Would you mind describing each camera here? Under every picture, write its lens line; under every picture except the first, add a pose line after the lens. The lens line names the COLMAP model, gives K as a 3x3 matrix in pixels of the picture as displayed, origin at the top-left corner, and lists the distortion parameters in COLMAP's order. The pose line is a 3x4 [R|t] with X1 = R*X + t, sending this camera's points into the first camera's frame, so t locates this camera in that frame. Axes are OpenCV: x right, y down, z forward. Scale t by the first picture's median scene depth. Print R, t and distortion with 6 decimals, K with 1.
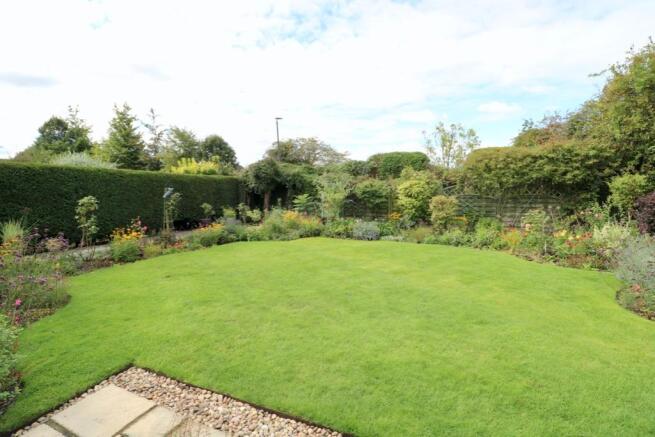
lens RADIAL K [[307.3, 0, 326.9], [0, 307.3, 213.6], [0, 0, 1]] dist [-0.013120, -0.000322]
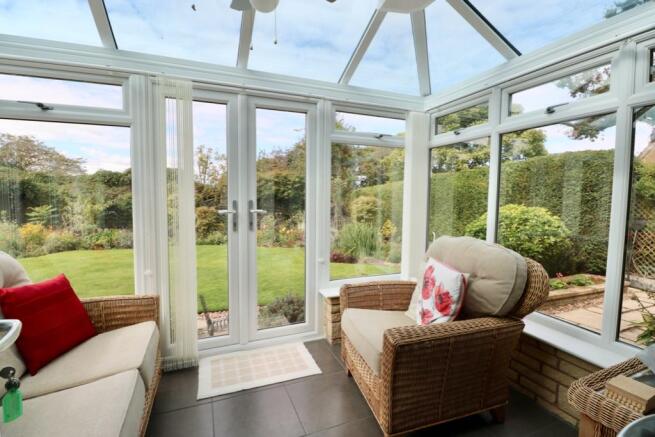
lens RADIAL K [[307.3, 0, 325.1], [0, 307.3, 216.3], [0, 0, 1]] dist [-0.013120, -0.000322]
pose [[0.714065, -0.018807, 0.699827, -0.130341], [0.047531, 0.998635, -0.021661, 0.028077], [-0.698464, 0.048731, 0.713984, -0.201937]]
